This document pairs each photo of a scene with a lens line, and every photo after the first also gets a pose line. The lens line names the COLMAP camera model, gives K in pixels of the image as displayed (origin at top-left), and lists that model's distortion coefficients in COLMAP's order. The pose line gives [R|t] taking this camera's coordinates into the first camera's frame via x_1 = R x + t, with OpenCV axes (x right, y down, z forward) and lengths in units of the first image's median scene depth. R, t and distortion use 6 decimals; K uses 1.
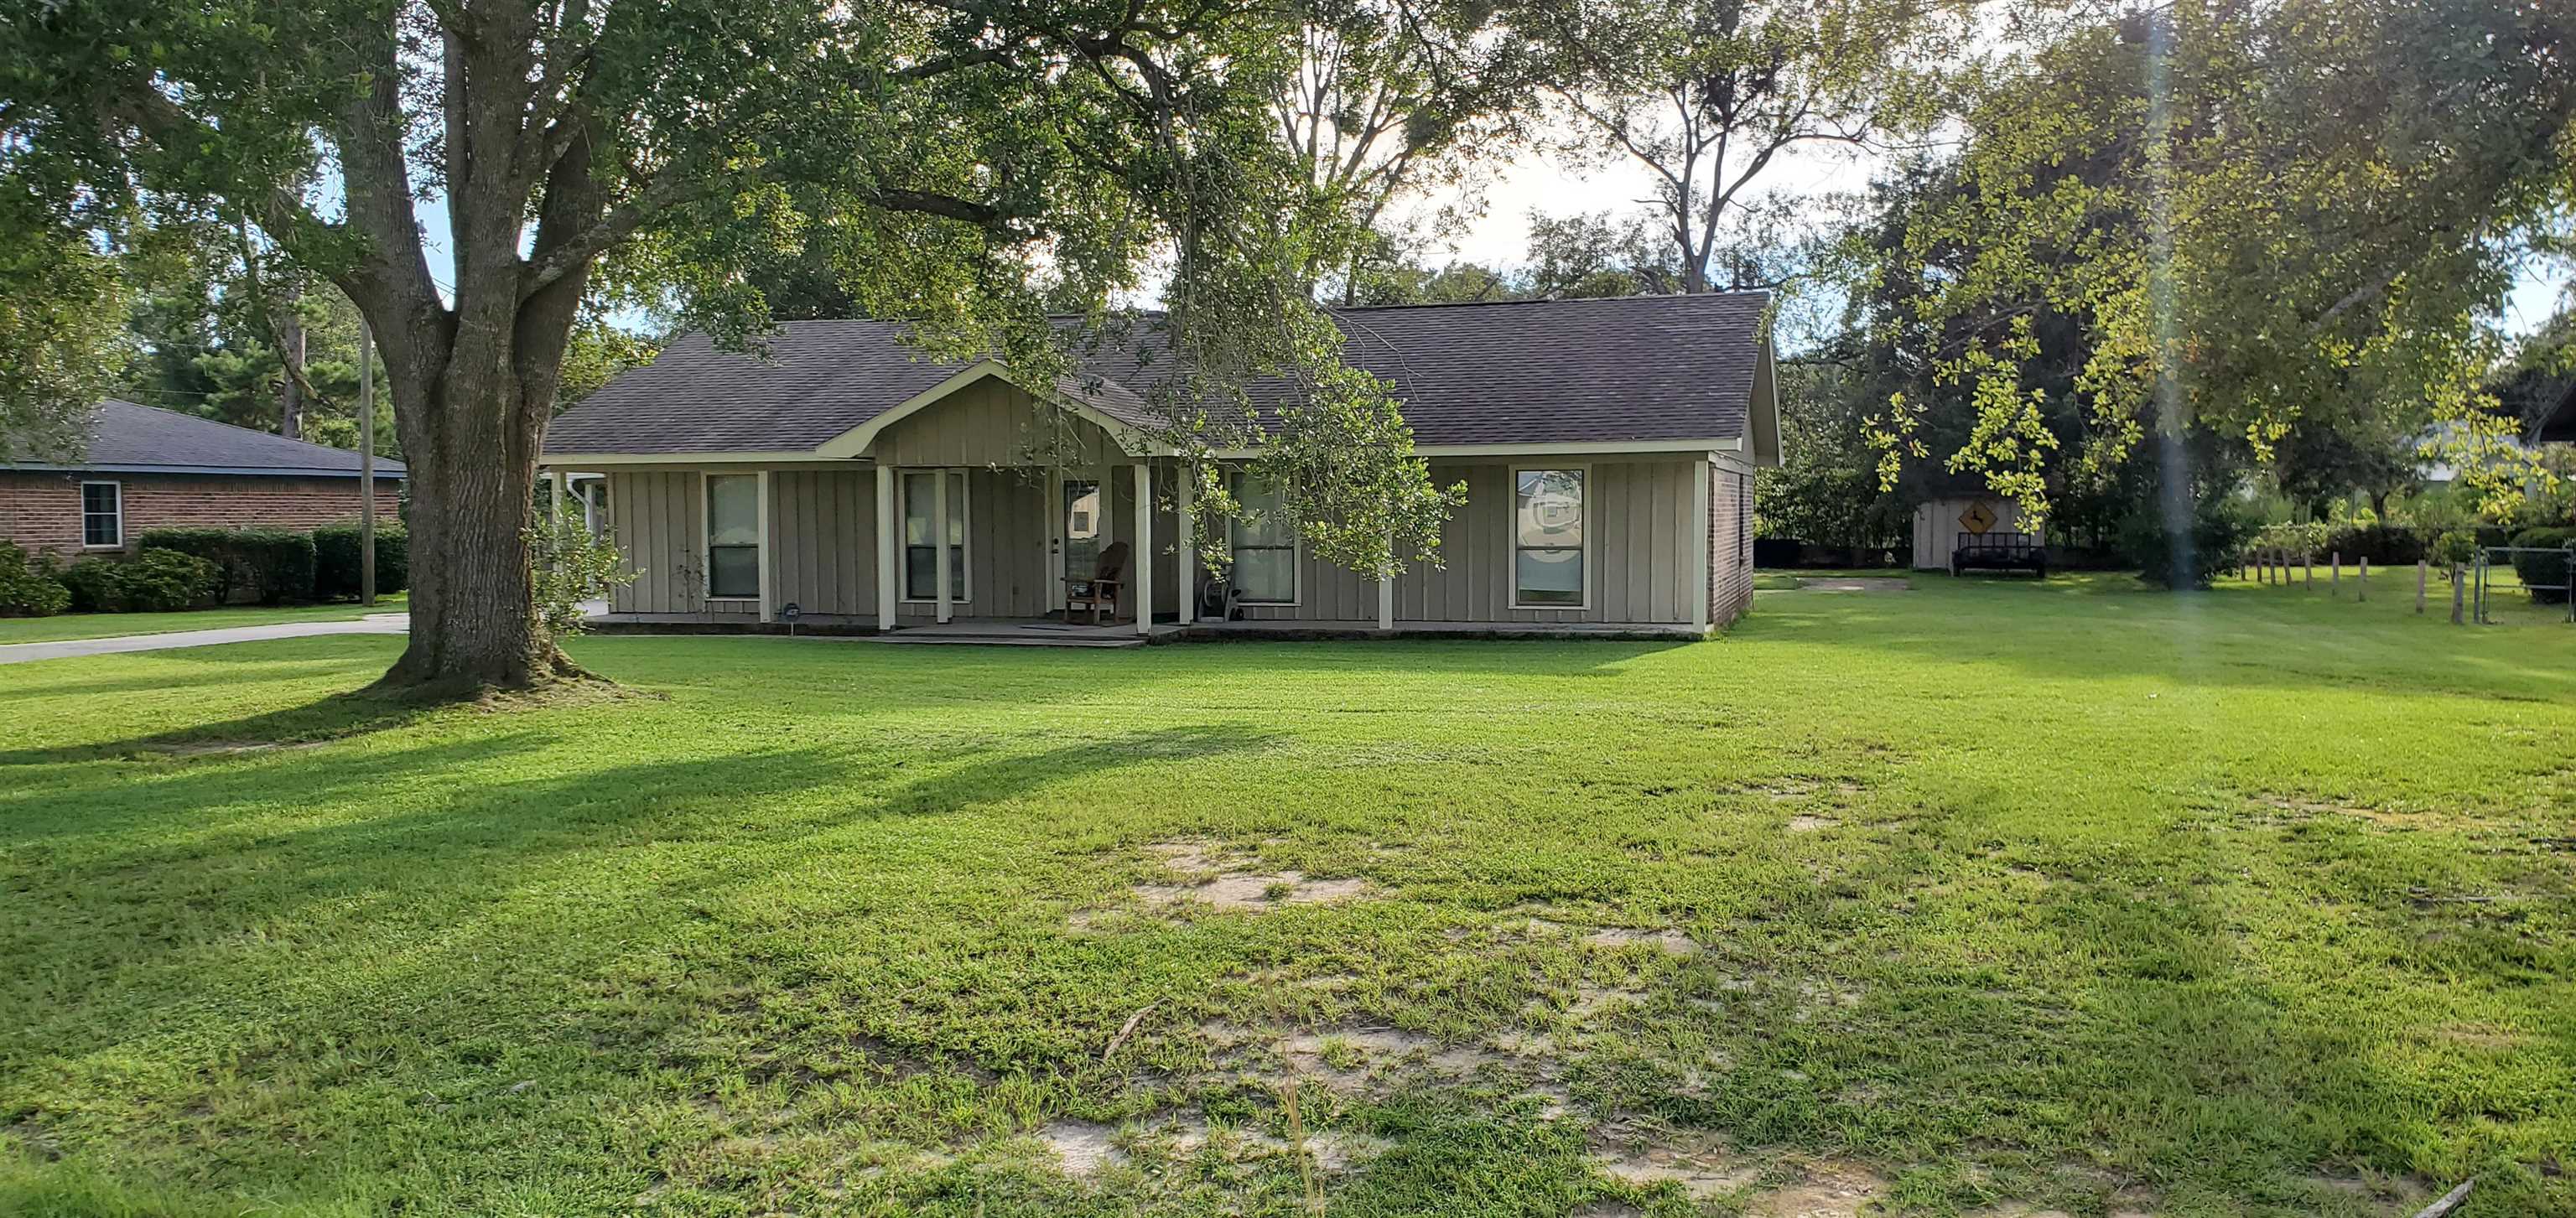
lens RADIAL K [[1855.5, 0, 1290.9], [0, 1855.5, 606.7], [0, 0, 1]] dist [-0.027895, -0.001153]
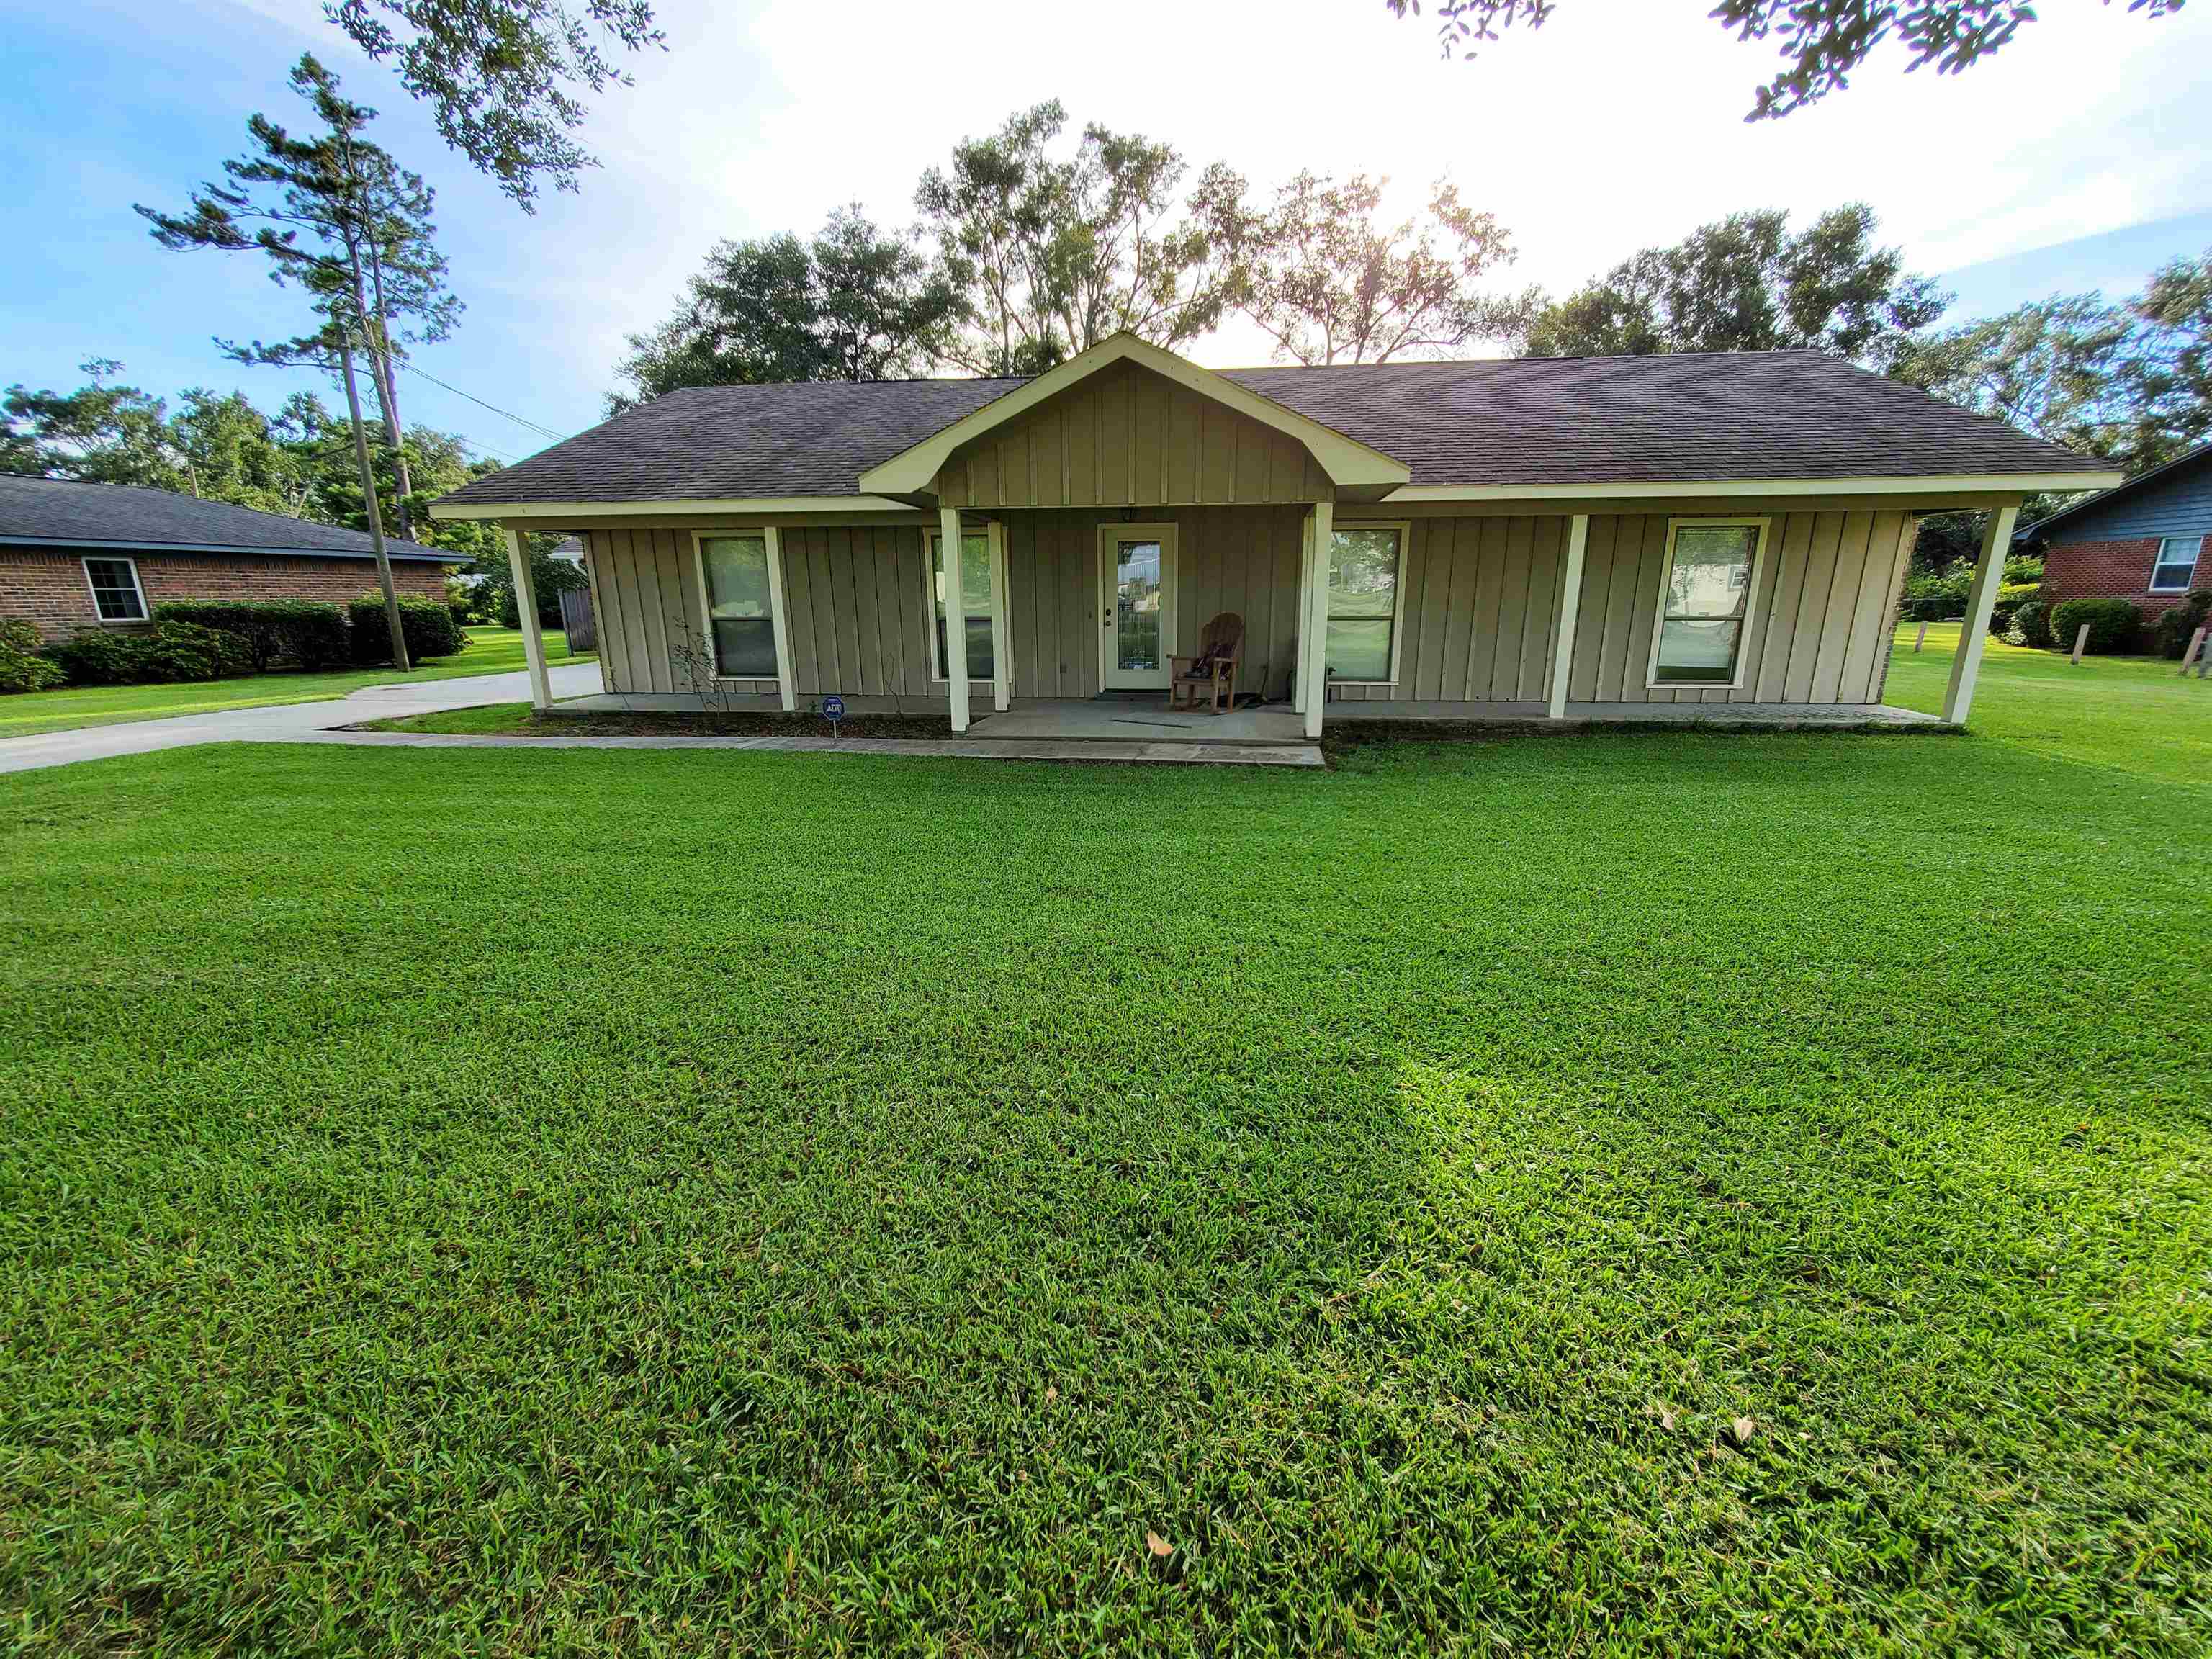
lens RADIAL K [[881.0, 0, 1106.0], [0, 881.0, 829.5], [0, 0, 1]] dist [0.000497, 0.000003]
pose [[0.993482, -0.031305, 0.109609, -0.172769], [0.007954, 0.978245, 0.207299, -0.020161], [-0.113714, -0.205076, 0.972118, 0.538729]]
